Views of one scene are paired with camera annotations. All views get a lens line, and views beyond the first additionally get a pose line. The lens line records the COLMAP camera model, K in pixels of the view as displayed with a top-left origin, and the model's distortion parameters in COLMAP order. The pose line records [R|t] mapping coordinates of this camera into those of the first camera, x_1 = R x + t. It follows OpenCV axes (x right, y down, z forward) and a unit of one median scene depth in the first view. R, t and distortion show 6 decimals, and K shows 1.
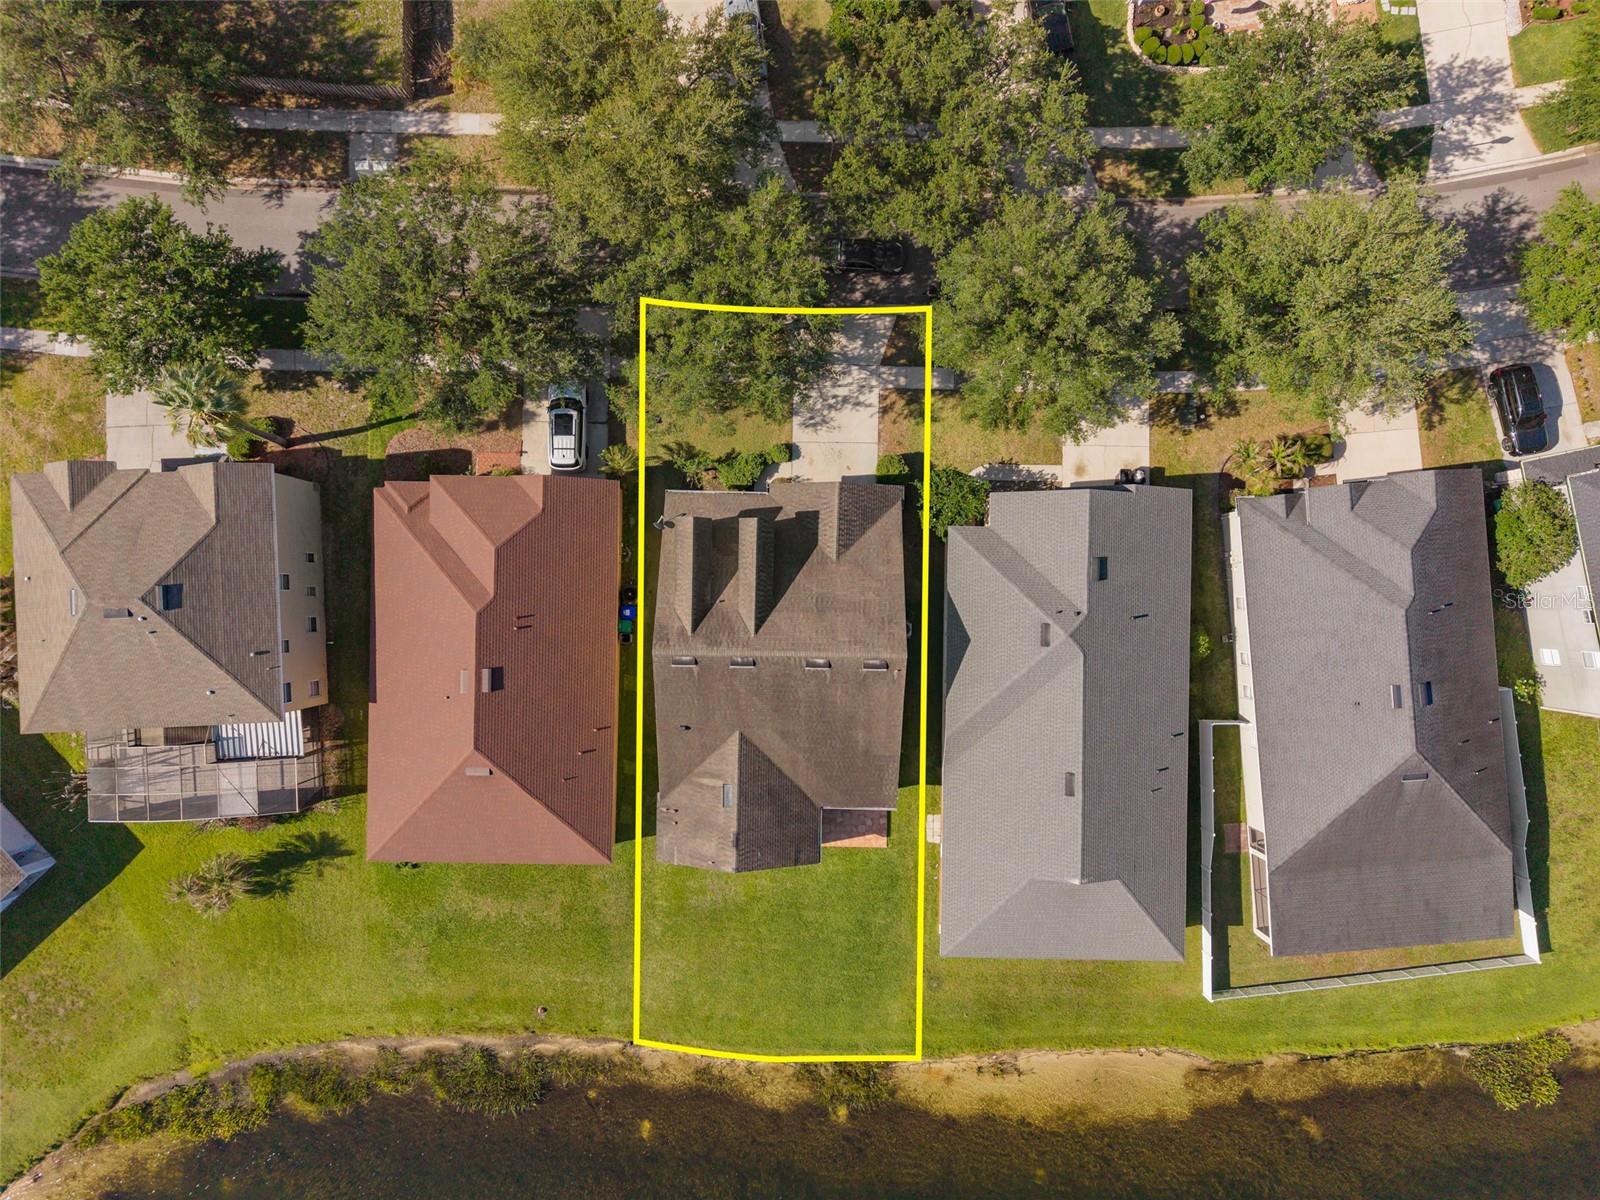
lens RADIAL K [[1098.6, 0, 789.6], [0, 1098.6, 599.0], [0, 0, 1]] dist [0.024063, -0.004769]
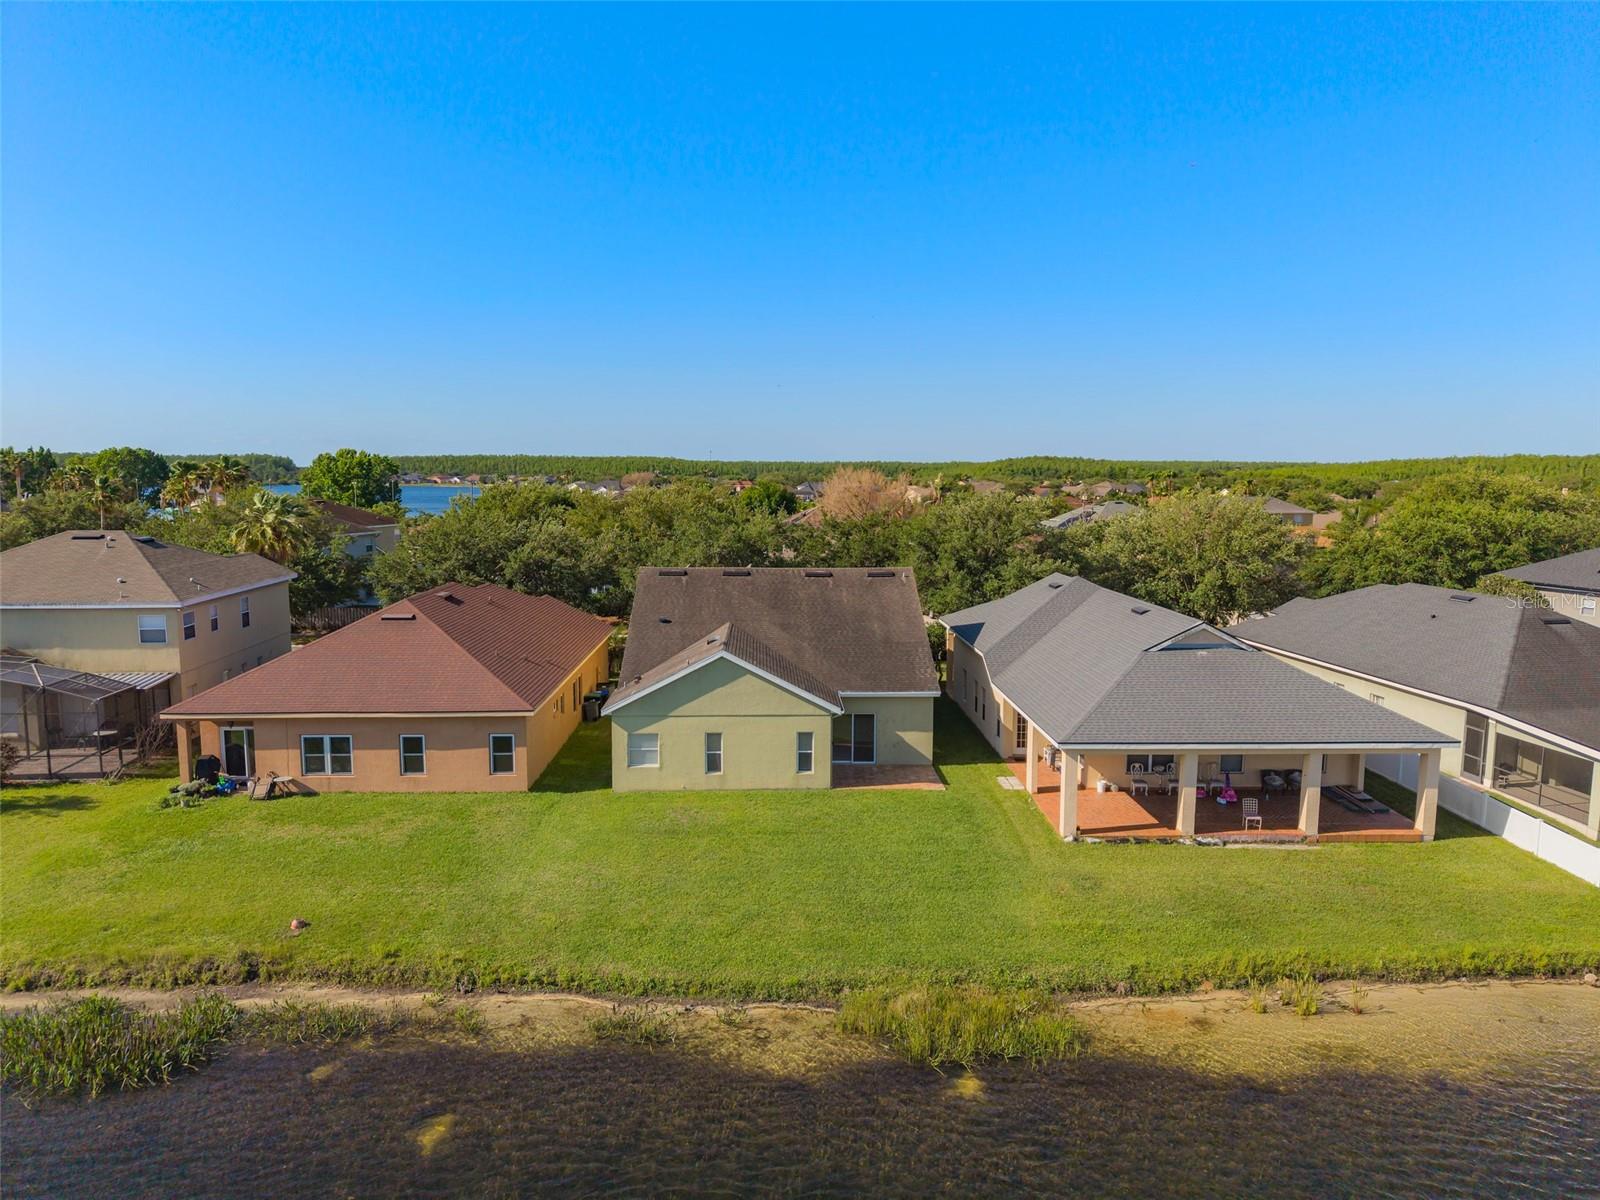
lens RADIAL K [[1084.6, 0, 794.3], [0, 1084.6, 600.7], [0, 0, 1]] dist [0.016134, -0.001613]
pose [[0.998989, 0.000523, 0.044949, -0.030147], [0.044691, 0.095907, -0.994387, 0.826353], [-0.004831, 0.995390, 0.095787, 0.800900]]
